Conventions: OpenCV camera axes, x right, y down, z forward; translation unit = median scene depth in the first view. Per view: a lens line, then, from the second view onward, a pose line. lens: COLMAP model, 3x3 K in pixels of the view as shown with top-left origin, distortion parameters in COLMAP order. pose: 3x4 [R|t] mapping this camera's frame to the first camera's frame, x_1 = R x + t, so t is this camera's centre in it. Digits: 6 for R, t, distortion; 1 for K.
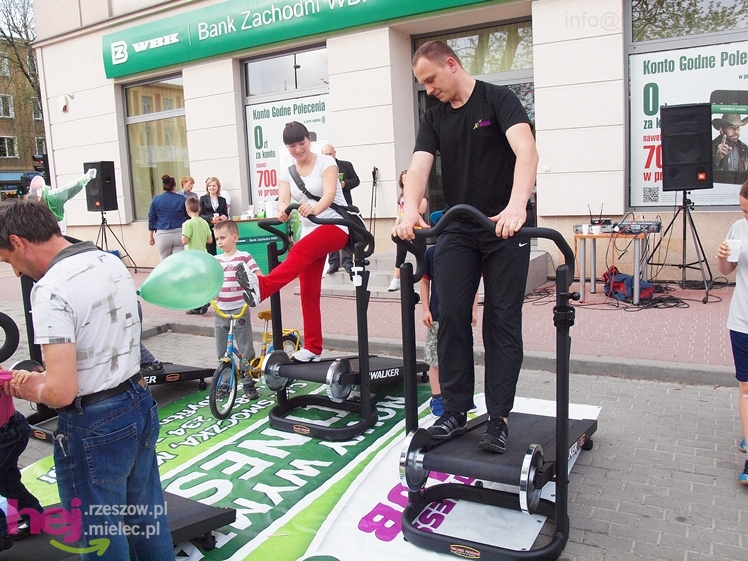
lens RADIAL K [[608.3, 0, 374.0], [0, 608.3, 280.5], [0, 0, 1]] dist [-0.136071, 0.084555]
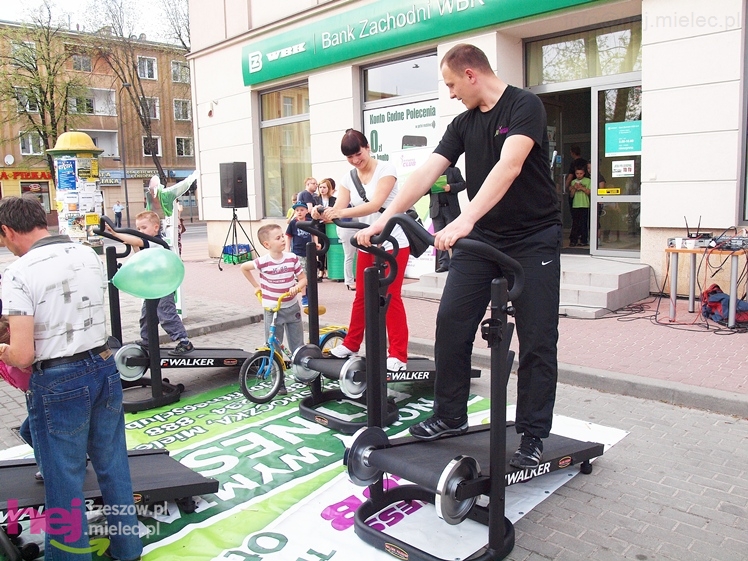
lens RADIAL K [[608.3, 0, 374.0], [0, 608.3, 280.5], [0, 0, 1]] dist [-0.136071, 0.084555]
pose [[0.966307, 0.054619, -0.251531, 0.134905], [-0.055642, 0.998446, 0.003048, -0.003976], [0.251307, 0.011051, 0.967844, -0.004121]]
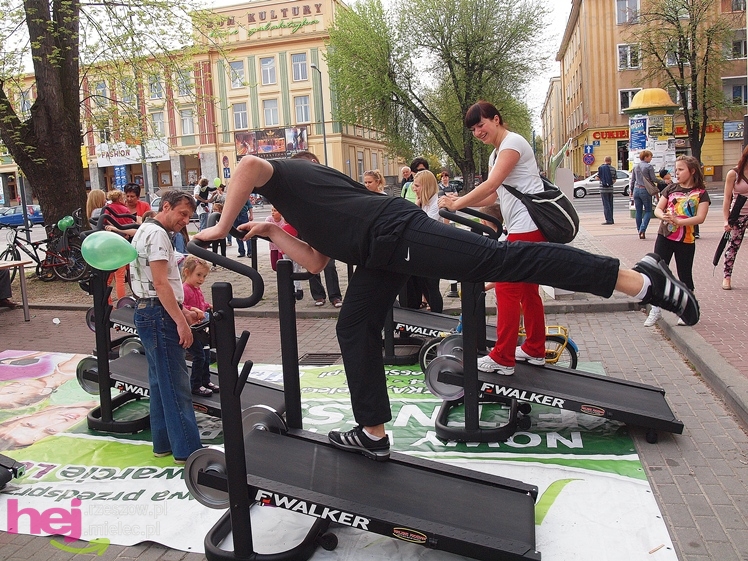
lens RADIAL K [[642.9, 0, 374.0], [0, 642.9, 280.5], [0, 0, 1]] dist [-0.139675, 0.097364]
pose [[0.268570, 0.175268, -0.947181, 0.499036], [-0.094411, 0.983362, 0.155193, -0.078270], [0.958622, 0.047744, 0.280649, 0.352583]]
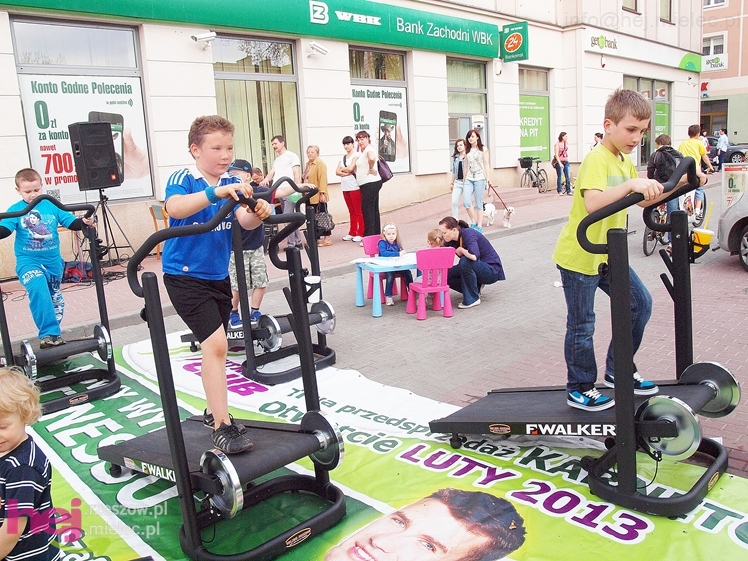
lens RADIAL K [[608.3, 0, 374.0], [0, 608.3, 280.5], [0, 0, 1]] dist [-0.136071, 0.084555]
pose [[0.289992, -0.161403, 0.943320, -0.574428], [0.186811, 0.976262, 0.109611, 0.011064], [-0.938619, 0.144437, 0.313260, 0.075863]]
